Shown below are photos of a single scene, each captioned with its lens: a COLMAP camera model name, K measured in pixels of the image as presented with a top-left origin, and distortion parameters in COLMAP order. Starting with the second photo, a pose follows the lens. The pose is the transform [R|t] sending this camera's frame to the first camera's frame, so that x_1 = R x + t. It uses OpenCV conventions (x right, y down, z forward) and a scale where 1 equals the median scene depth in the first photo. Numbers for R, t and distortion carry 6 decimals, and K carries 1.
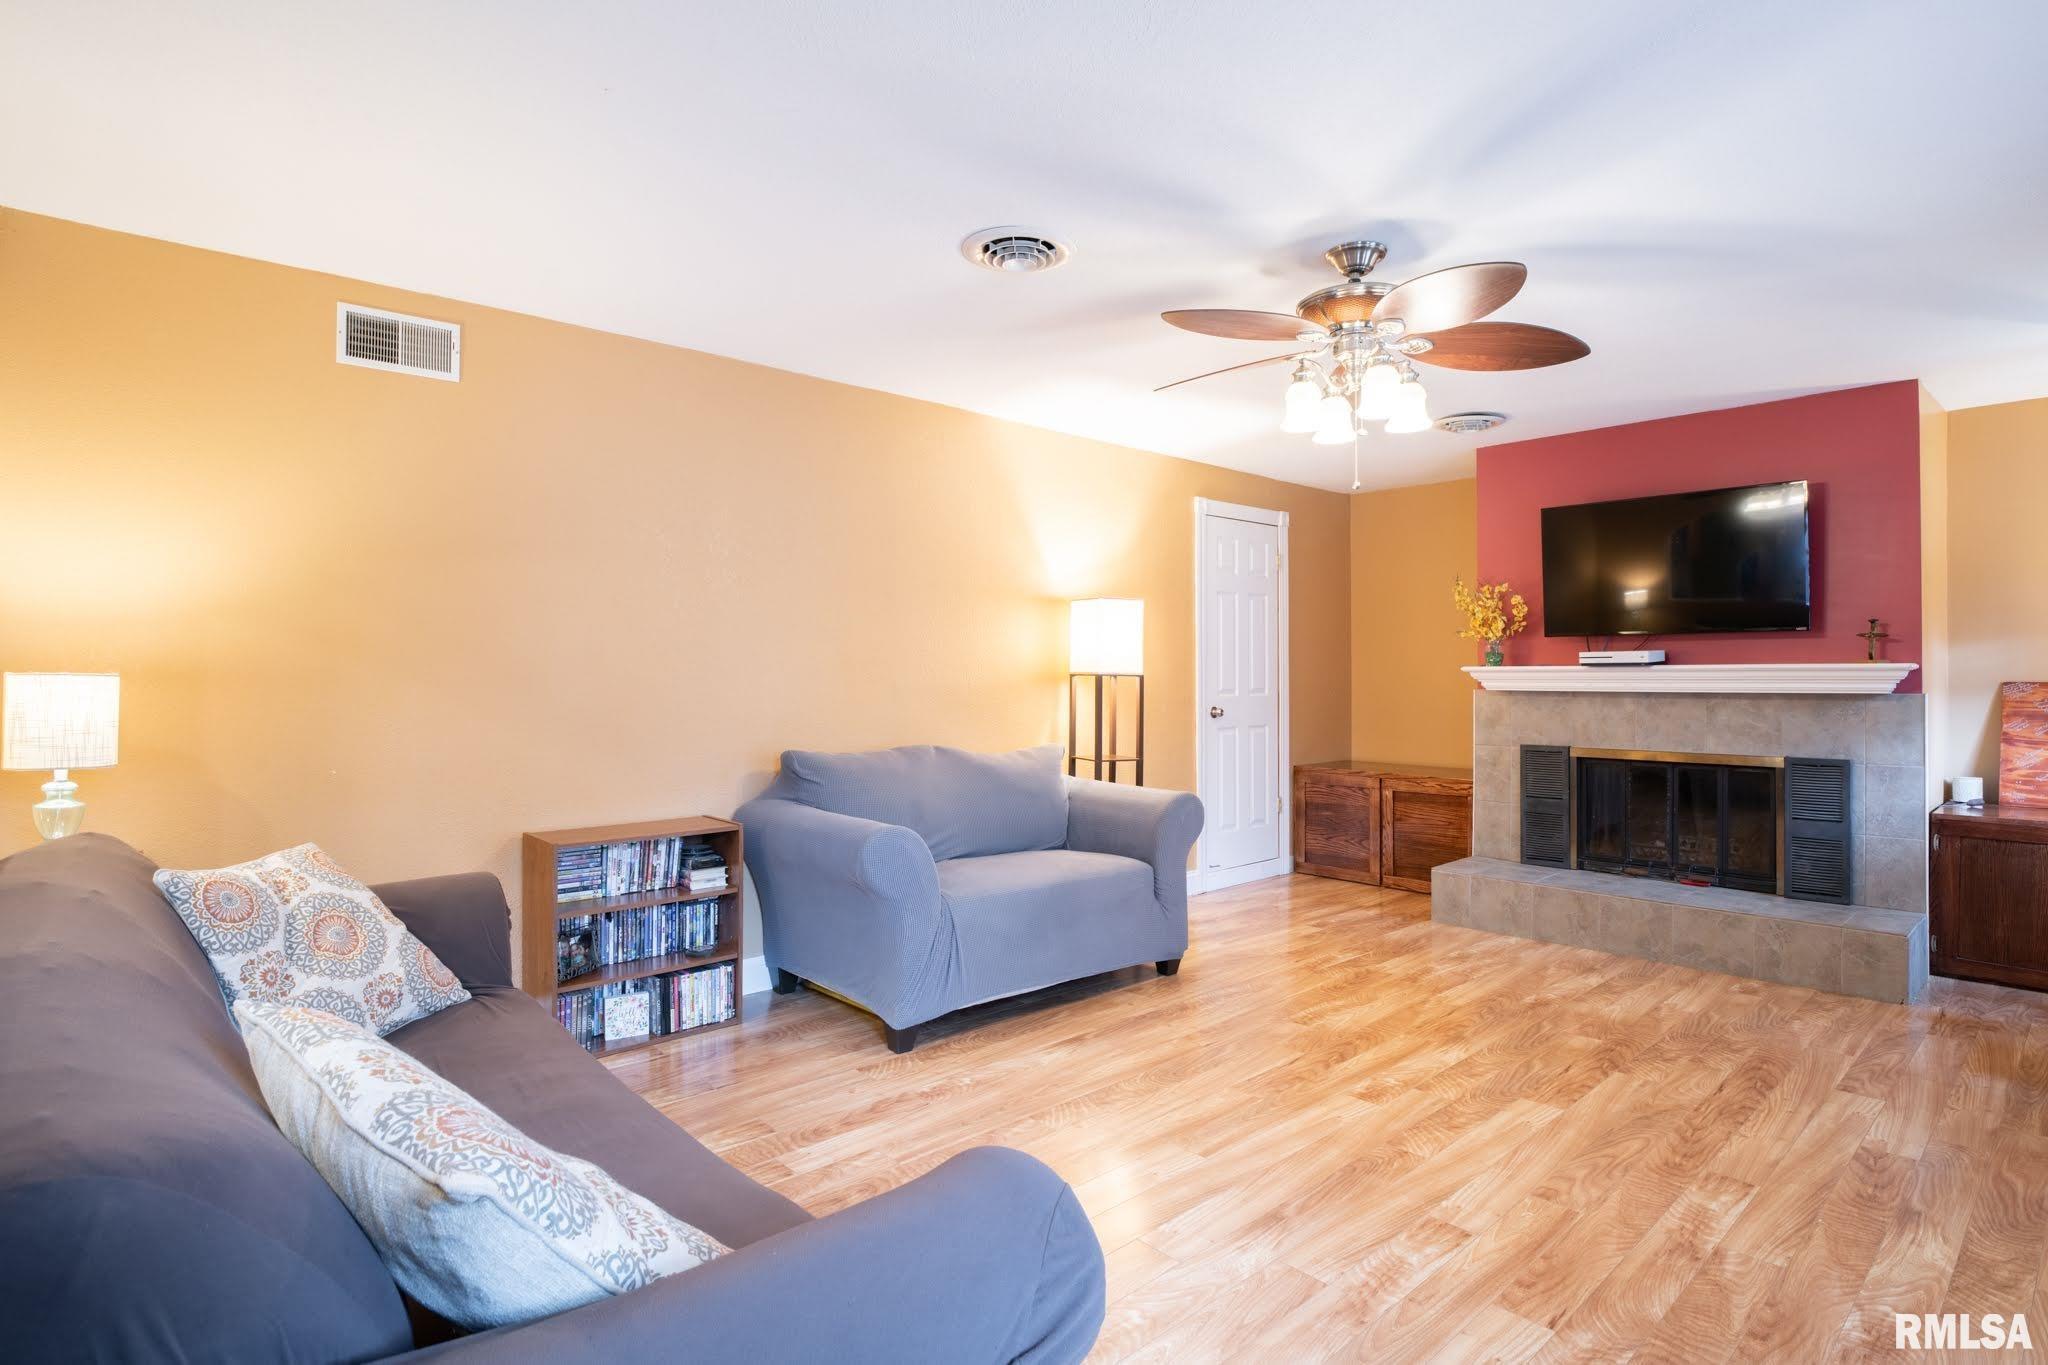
lens RADIAL K [[1018.7, 0, 1024.0], [0, 1018.7, 682.5], [0, 0, 1]] dist [-0.017683, -0.000195]
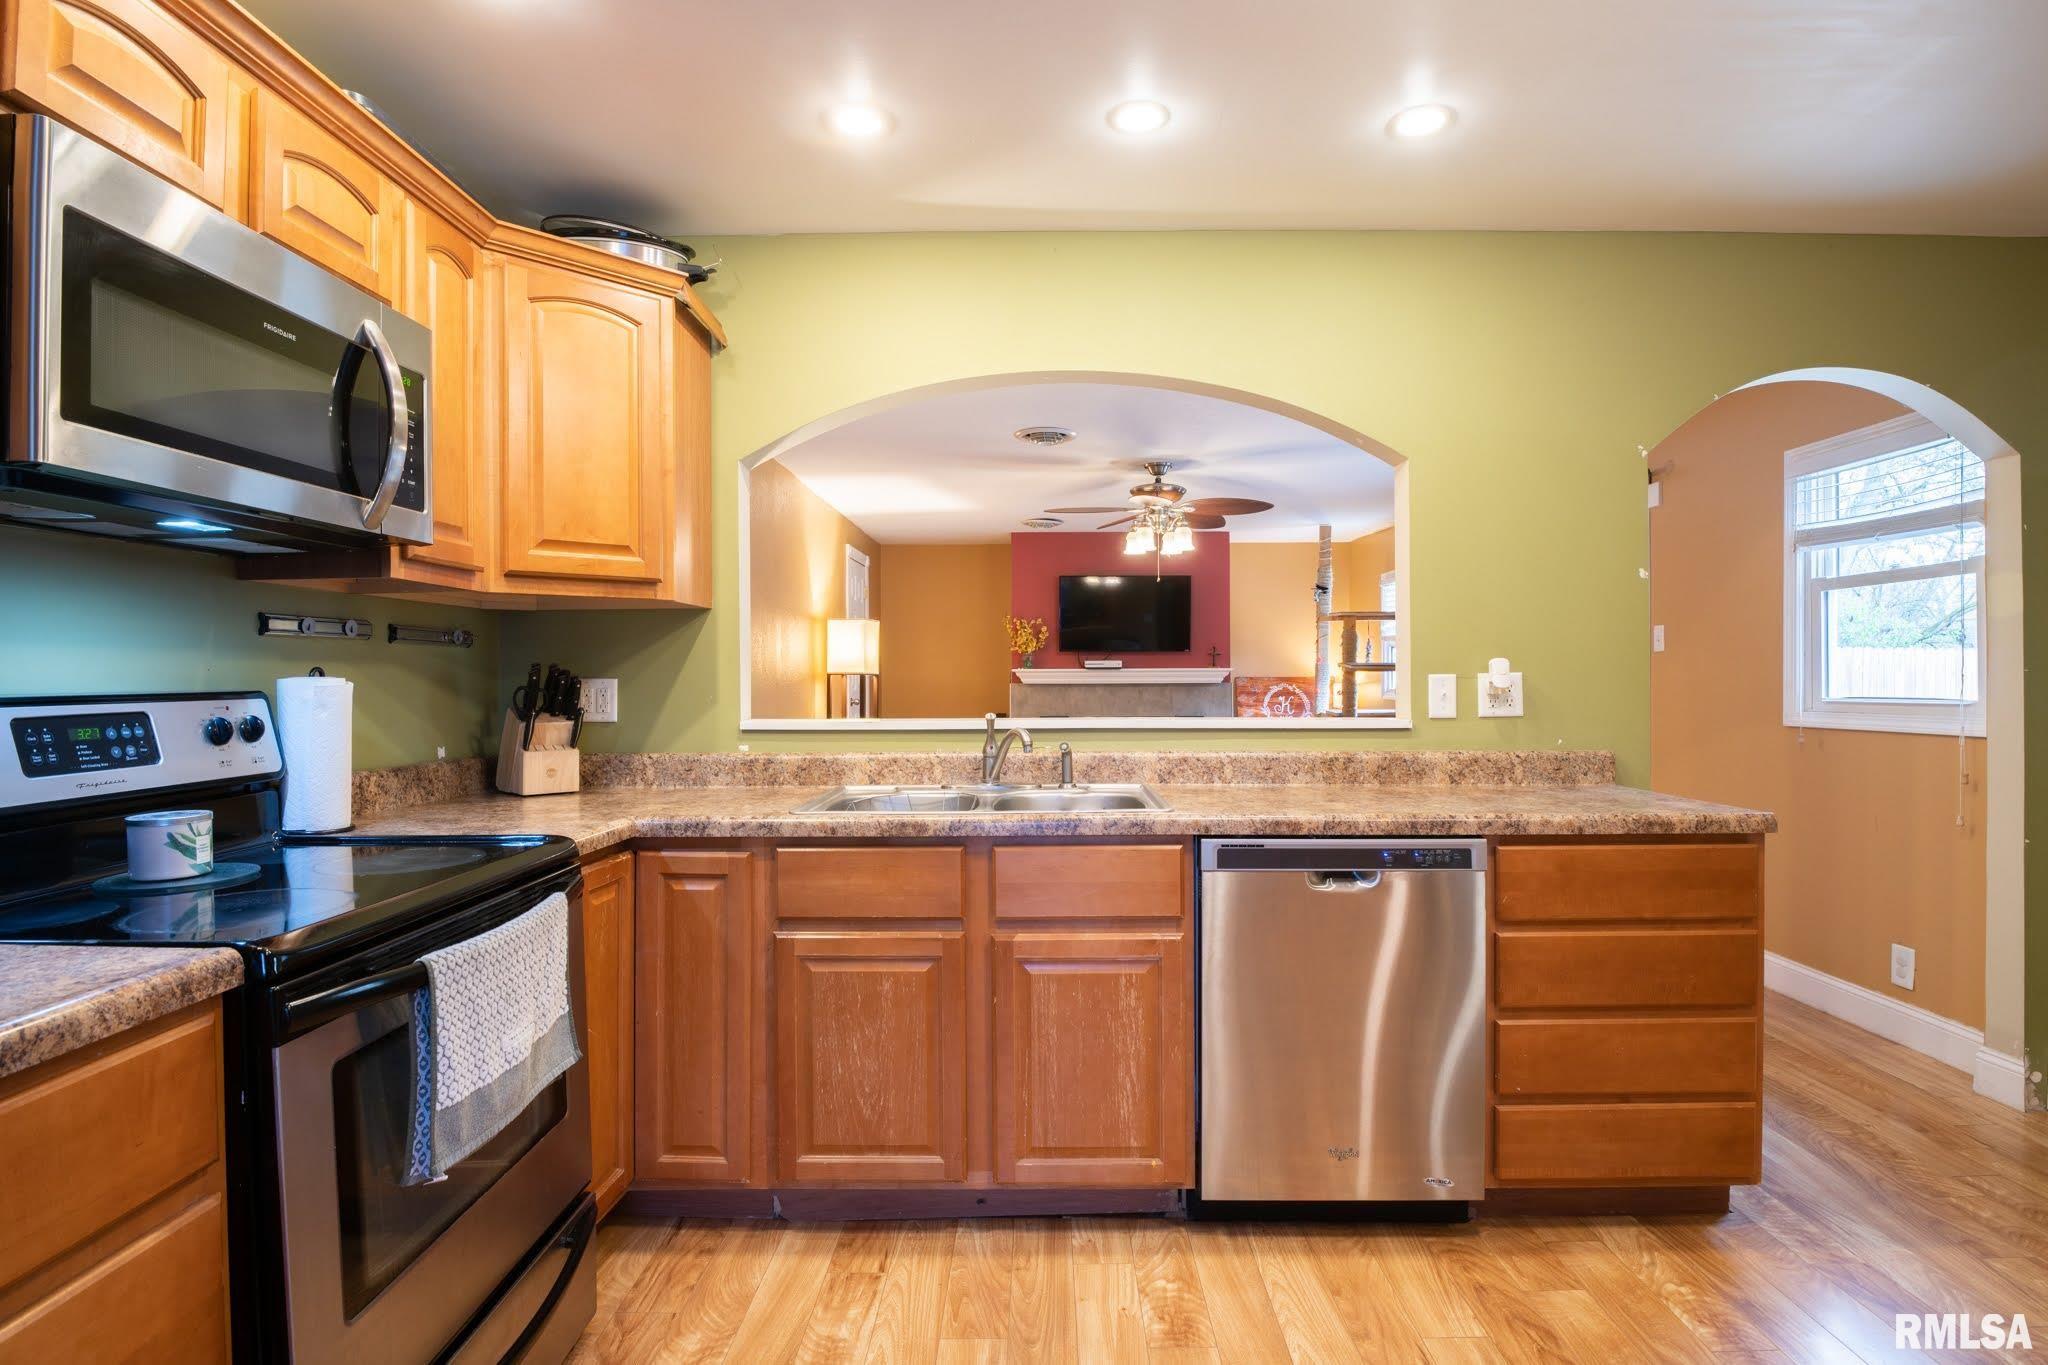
lens RADIAL K [[1006.3, 0, 1029.9], [0, 1006.3, 678.9], [0, 0, 1]] dist [-0.018844, -0.006430]
pose [[0.681710, -0.004362, 0.731609, -0.761005], [0.008985, 0.999957, -0.002411, 0.004106], [-0.731567, 0.008217, 0.681720, -0.109859]]
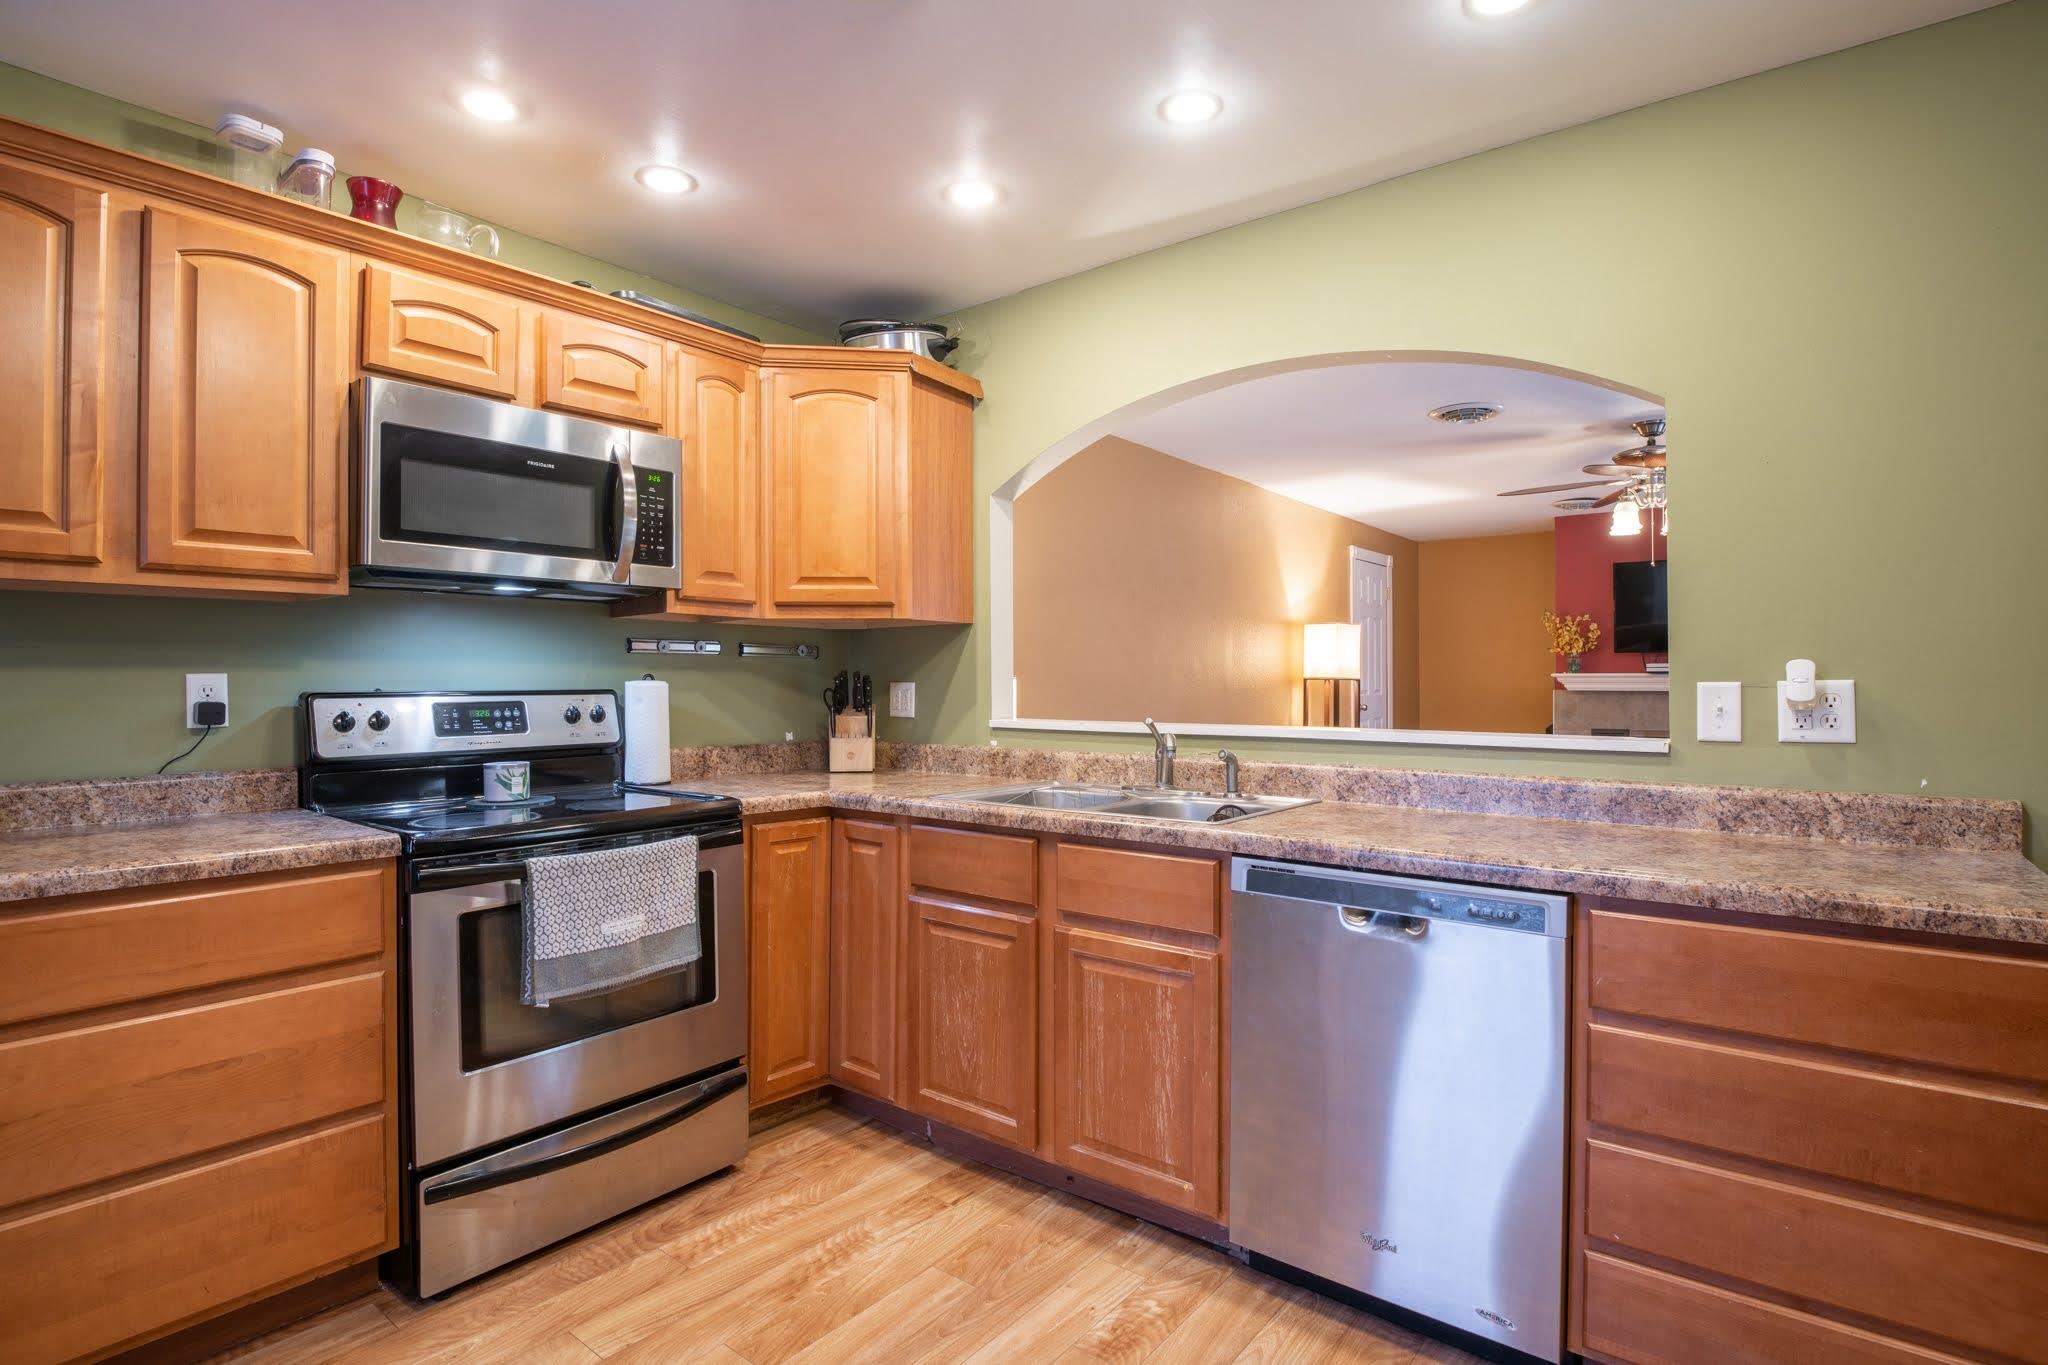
lens RADIAL K [[1006.3, 0, 1029.9], [0, 1006.3, 678.9], [0, 0, 1]] dist [-0.018844, -0.006430]
pose [[0.986837, 0.000793, 0.161718, -0.535193], [0.000768, 0.999954, -0.009589, 0.004799], [-0.161719, 0.009587, 0.986790, -0.259728]]
